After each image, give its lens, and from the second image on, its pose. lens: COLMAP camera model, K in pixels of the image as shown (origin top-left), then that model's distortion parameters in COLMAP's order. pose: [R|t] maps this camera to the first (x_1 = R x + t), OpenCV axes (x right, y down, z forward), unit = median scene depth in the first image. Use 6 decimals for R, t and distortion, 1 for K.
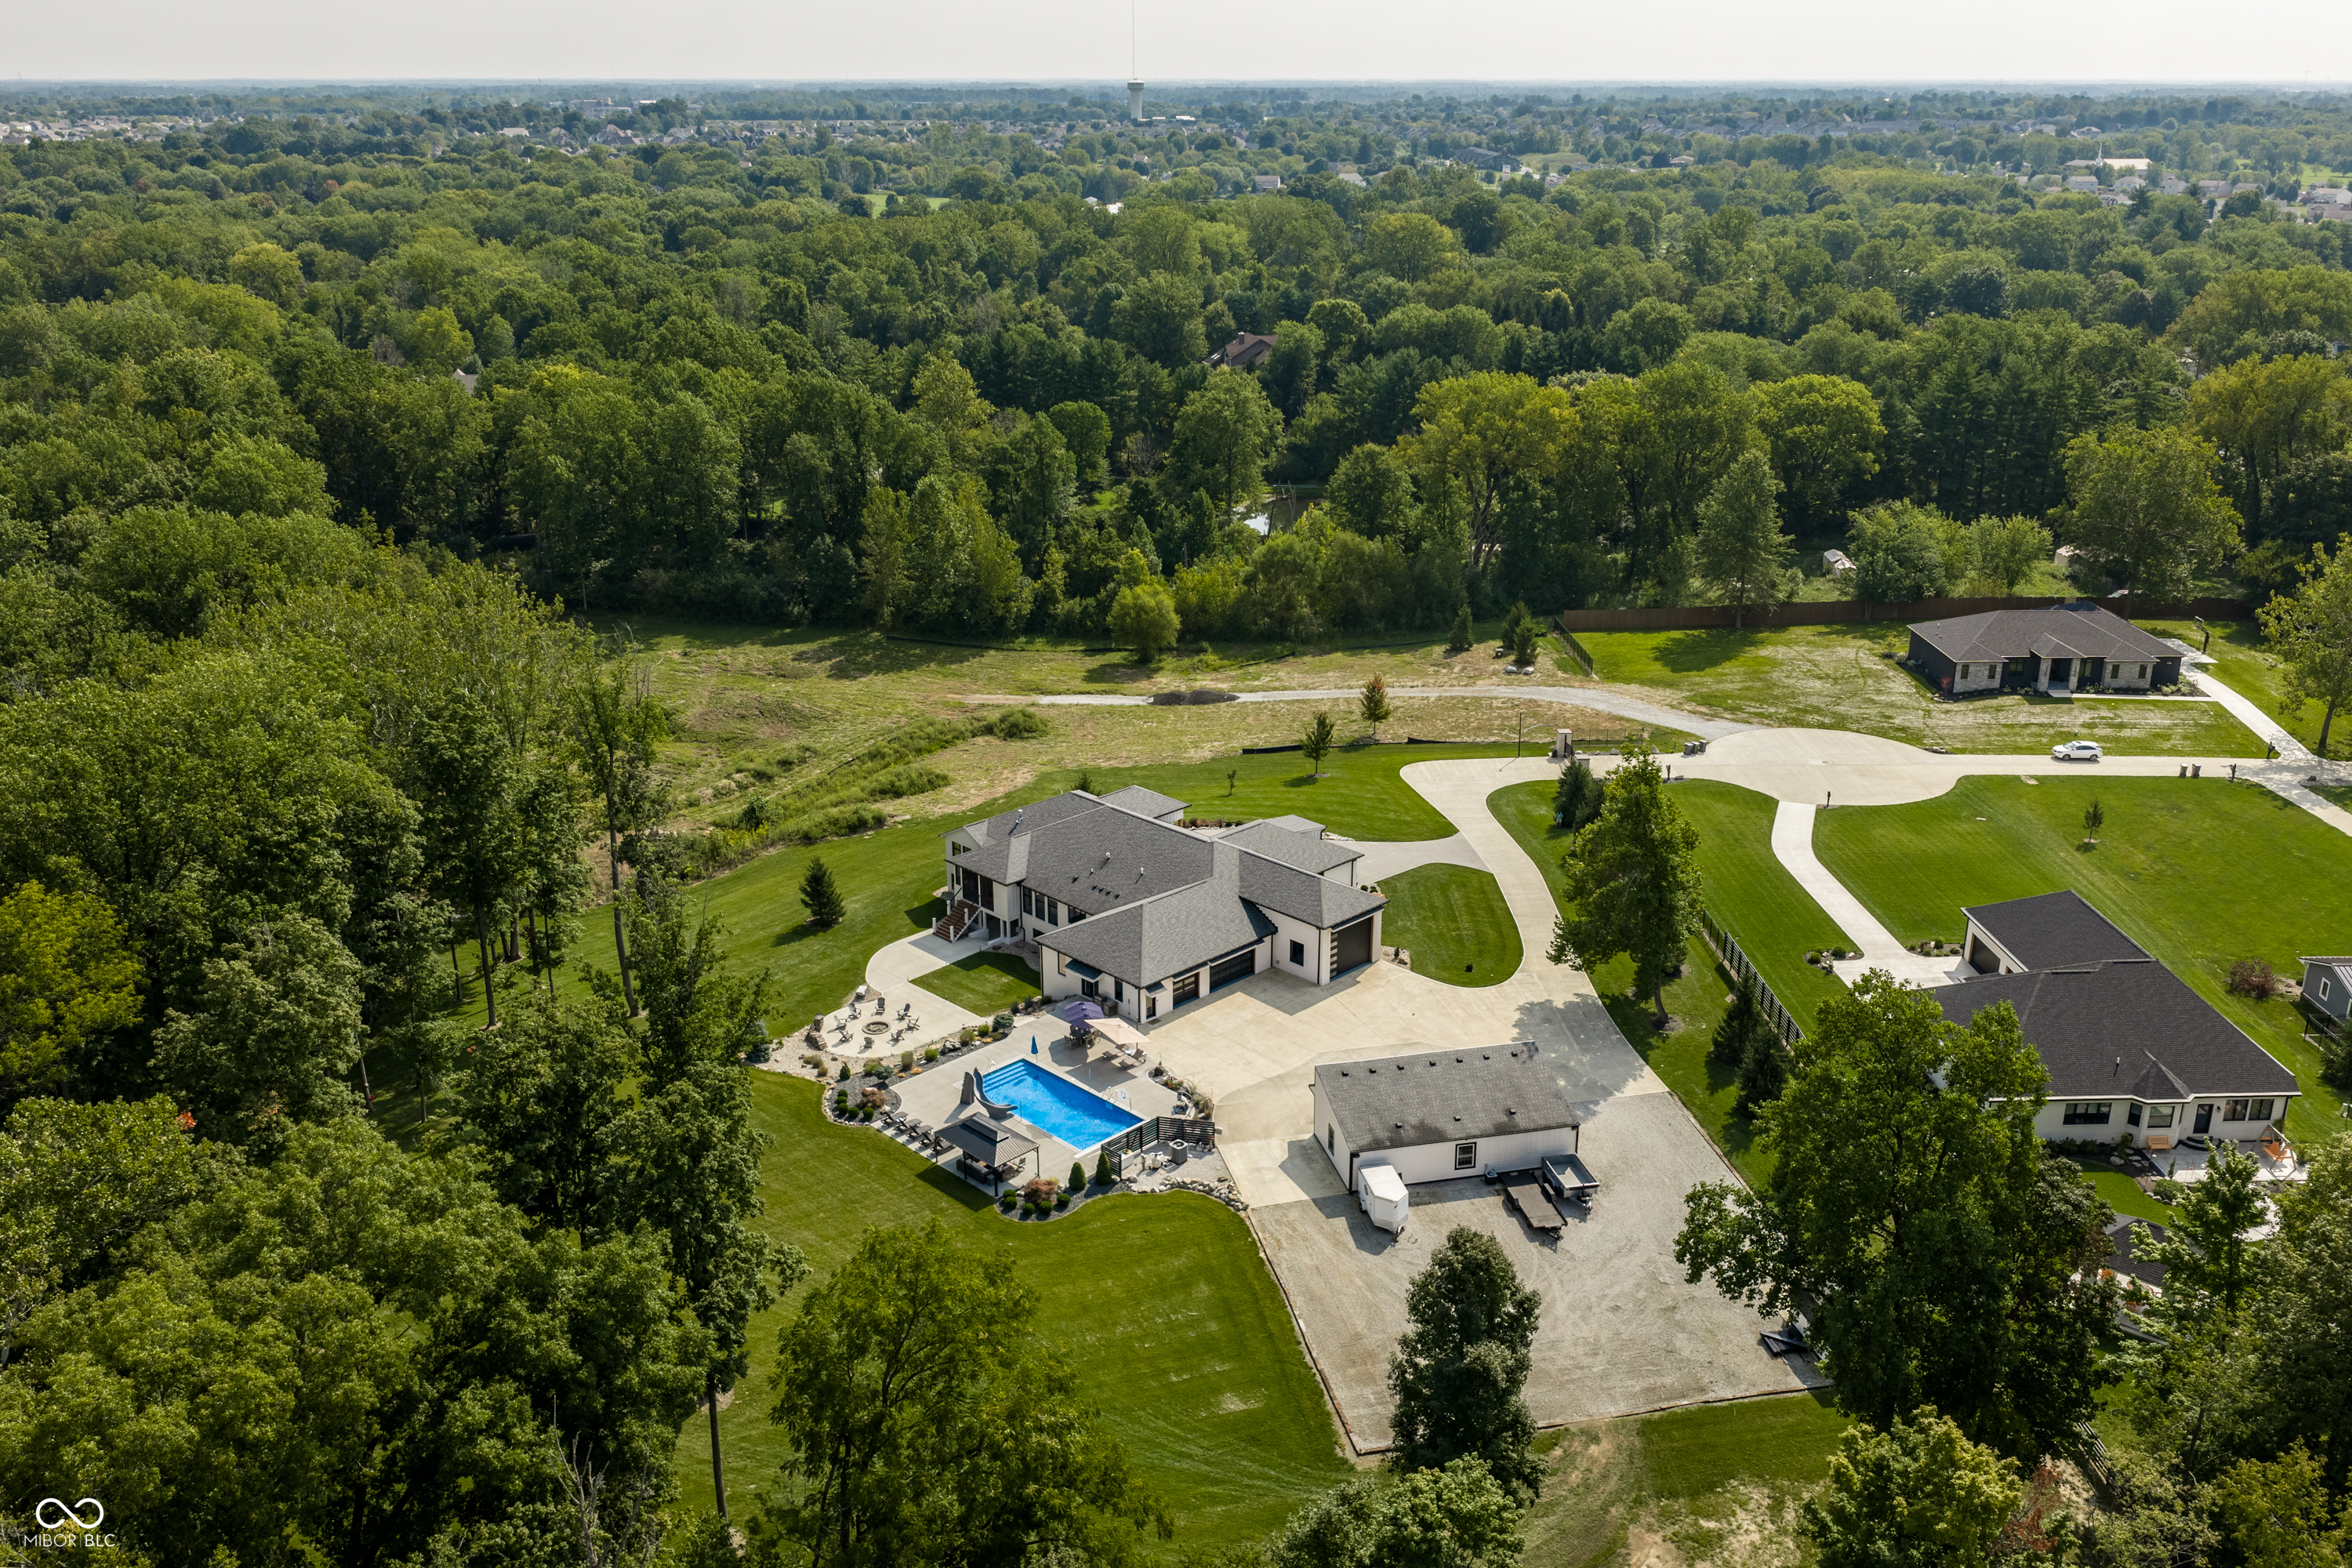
lens RADIAL K [[1934.7, 0, 1119.5], [0, 1934.7, 789.4], [0, 0, 1]] dist [0.005260, -0.019507]
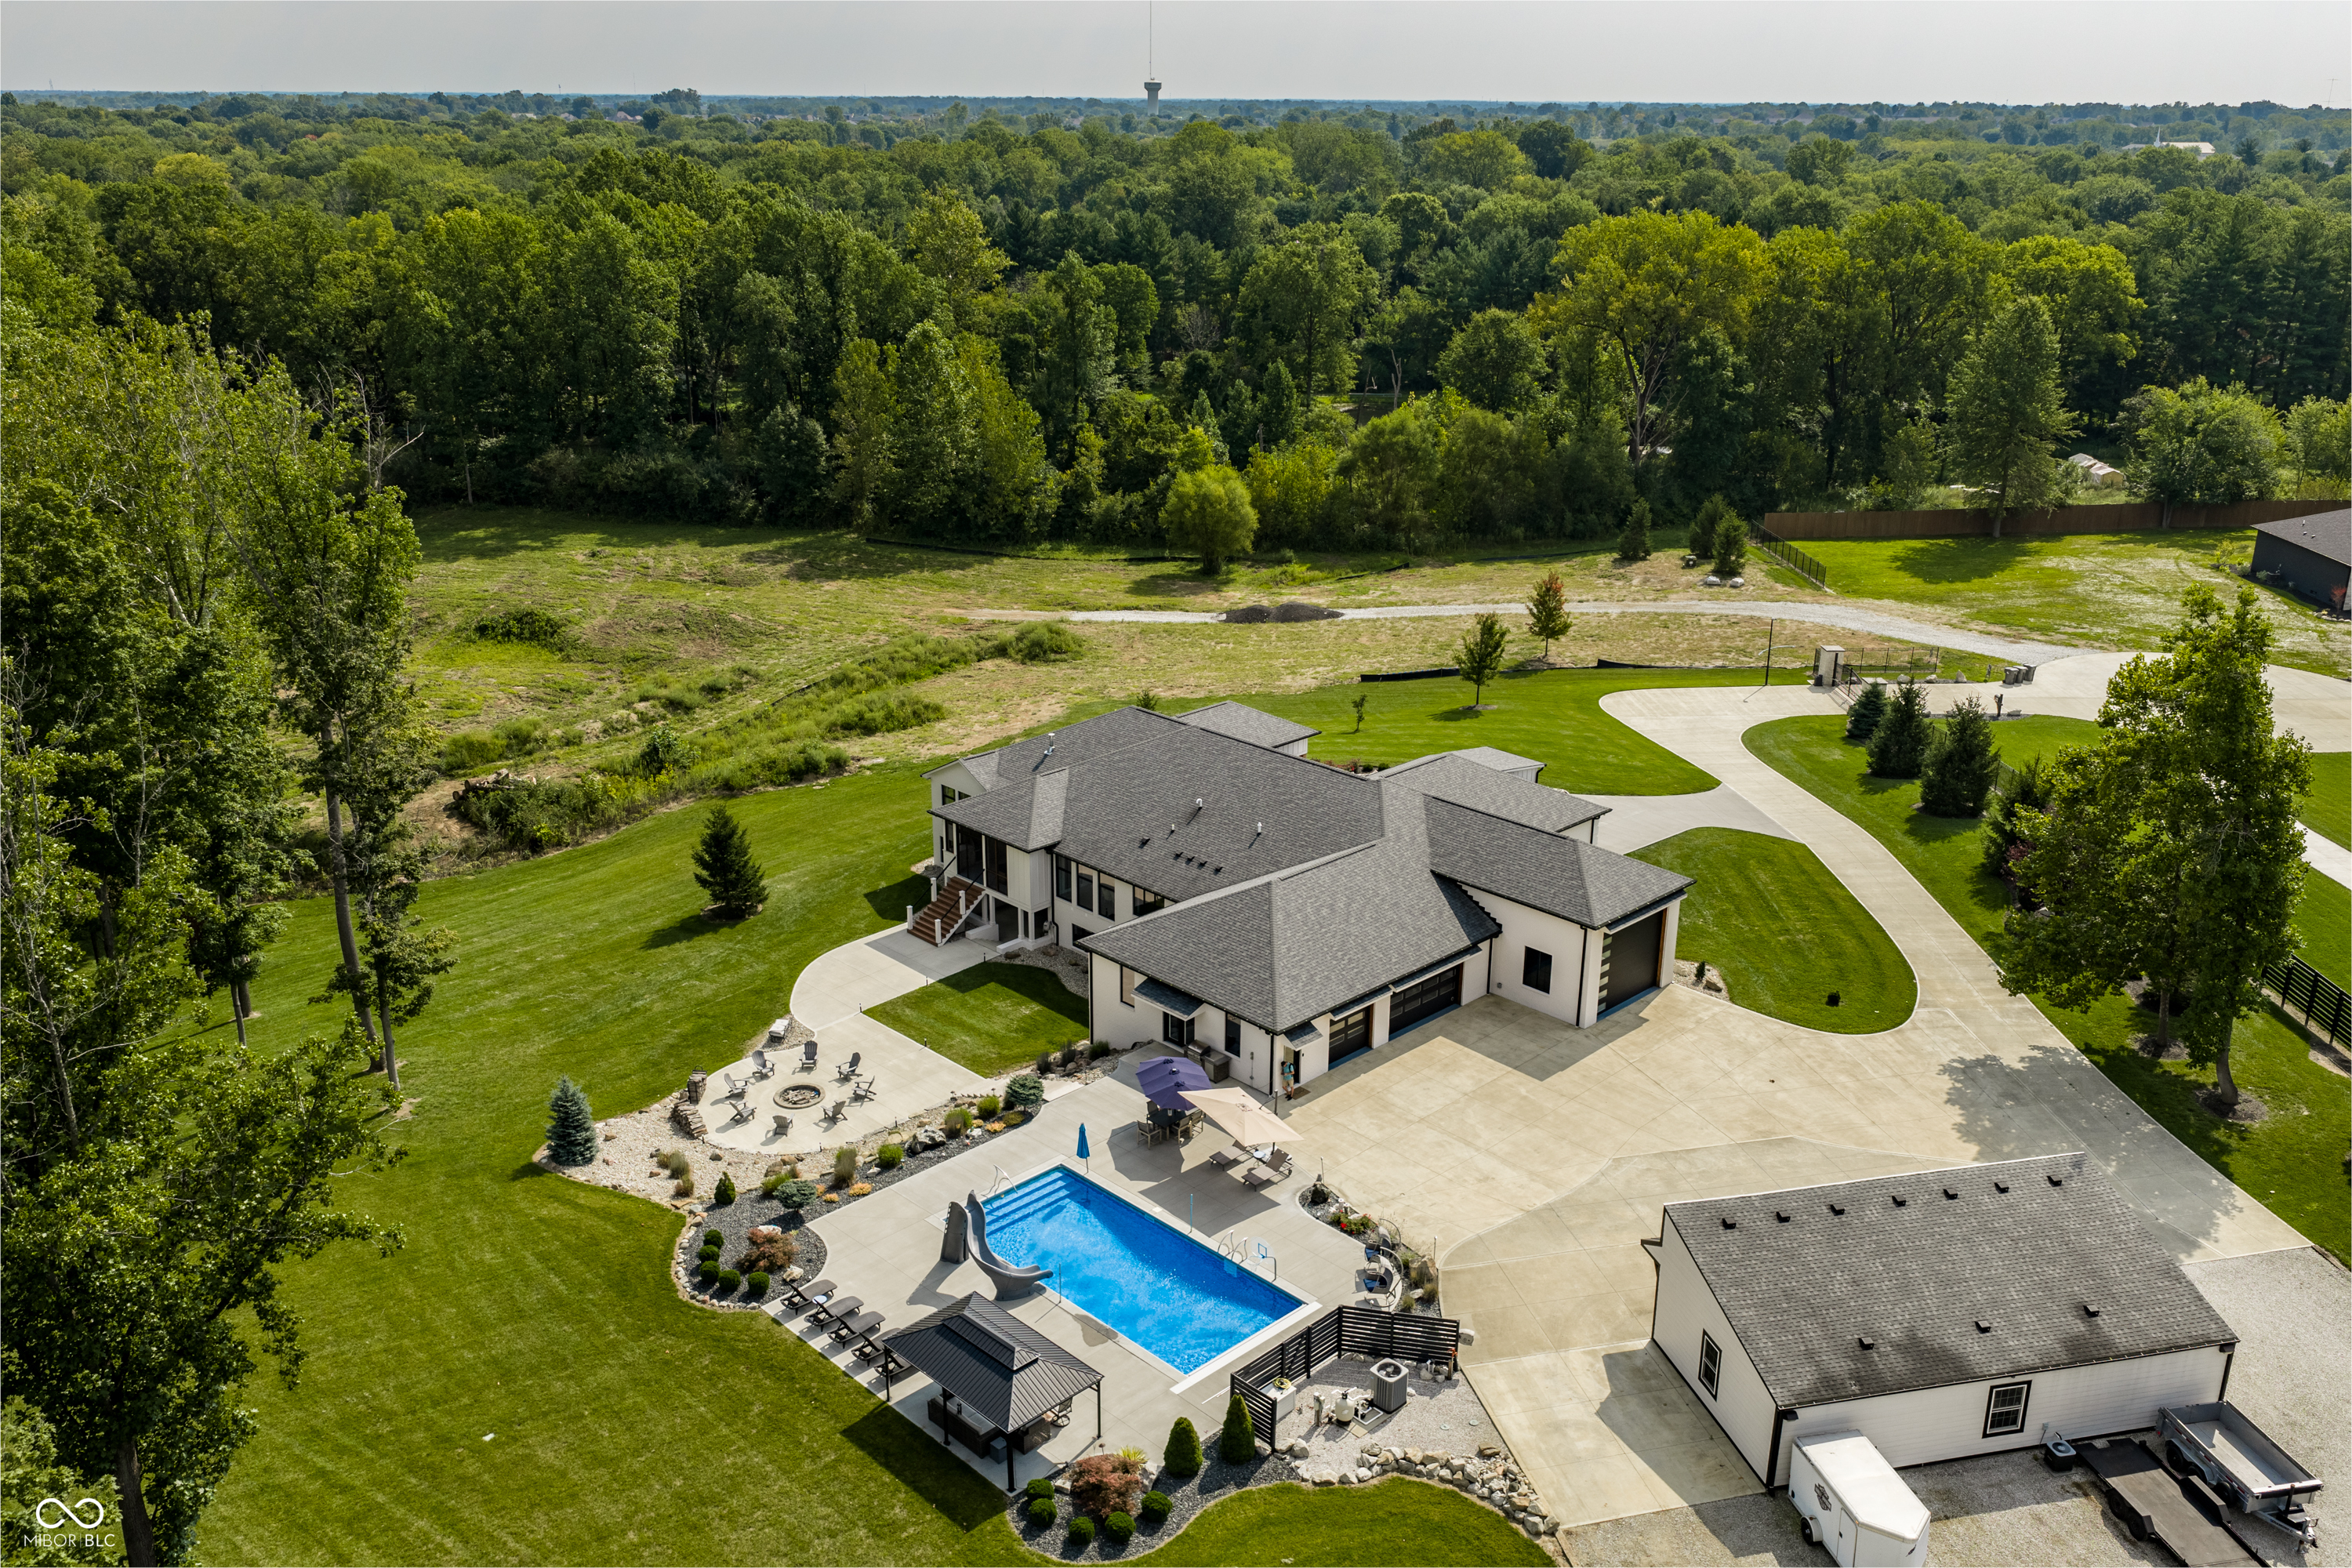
lens RADIAL K [[1934.7, 0, 1119.5], [0, 1934.7, 789.4], [0, 0, 1]] dist [0.005260, -0.019507]
pose [[0.999952, 0.008152, -0.005359, -0.026231], [-0.008164, 0.999964, -0.002267, 0.030111], [0.005340, 0.002311, 0.999983, 0.384117]]
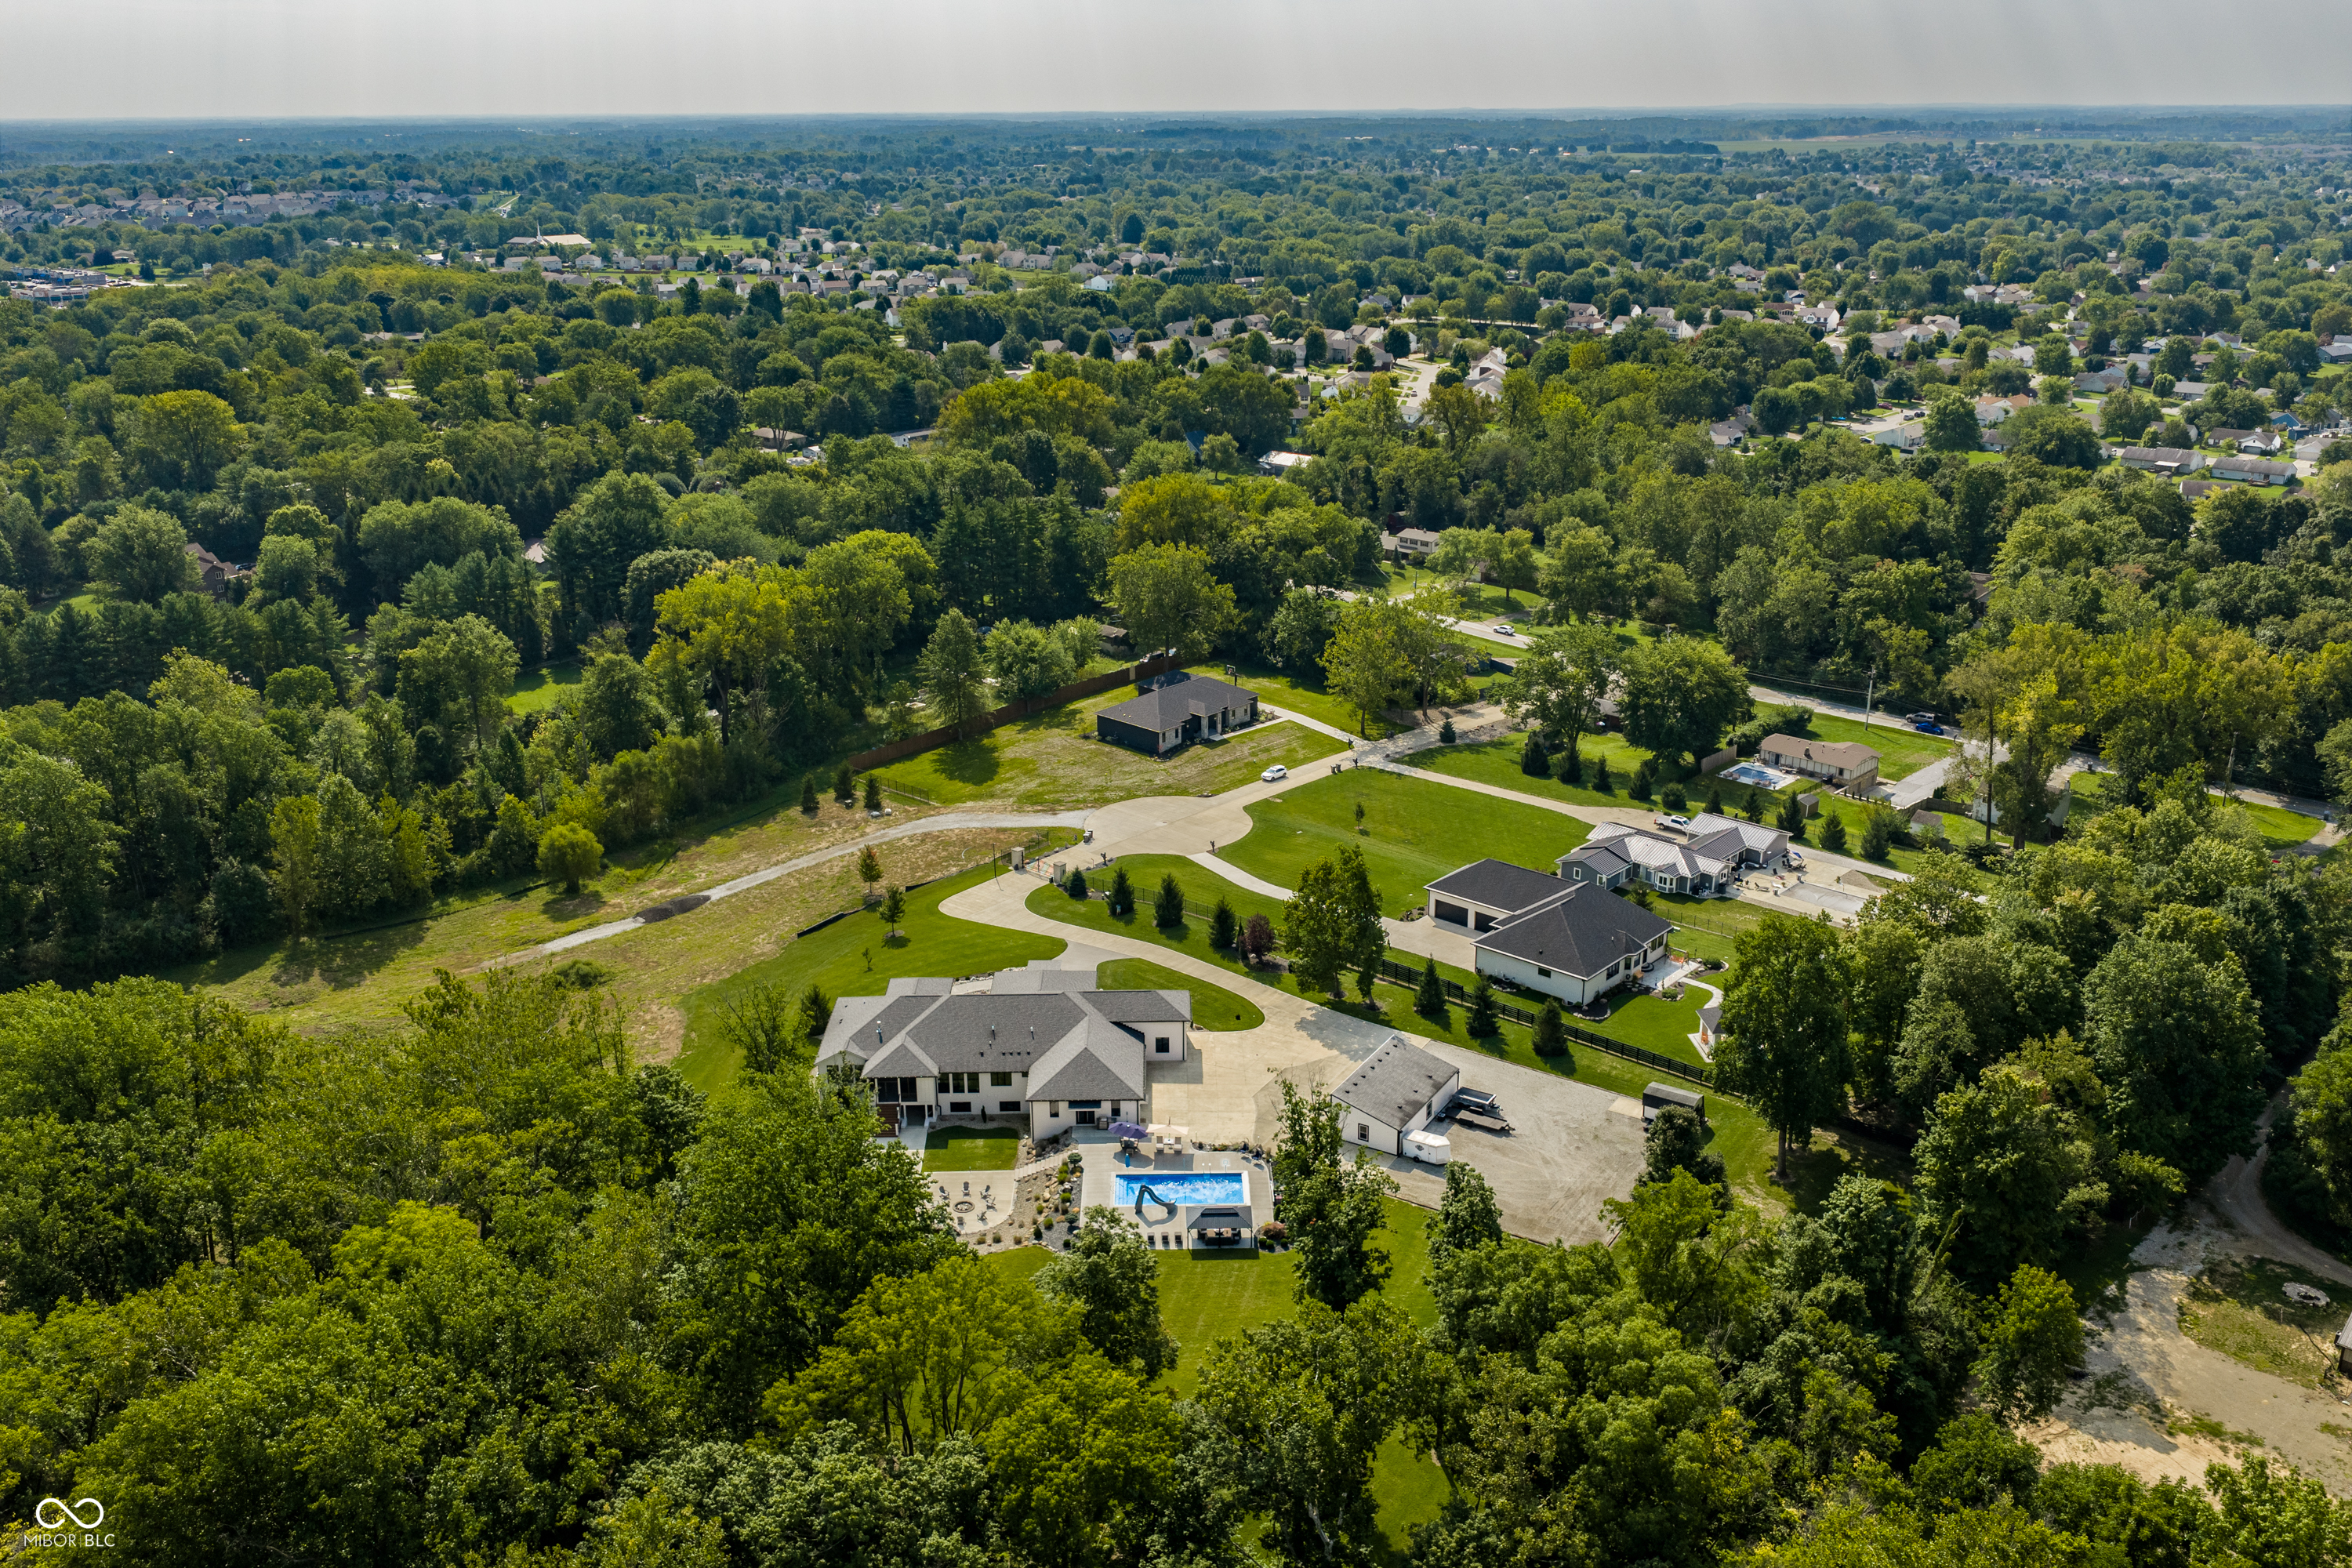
lens RADIAL K [[1934.7, 0, 1119.5], [0, 1934.7, 789.4], [0, 0, 1]] dist [0.005260, -0.019507]
pose [[0.702403, -0.241266, 0.669642, -0.749515], [0.258370, 0.963054, 0.075970, -0.190294], [-0.663230, 0.119654, 0.738788, -0.045227]]
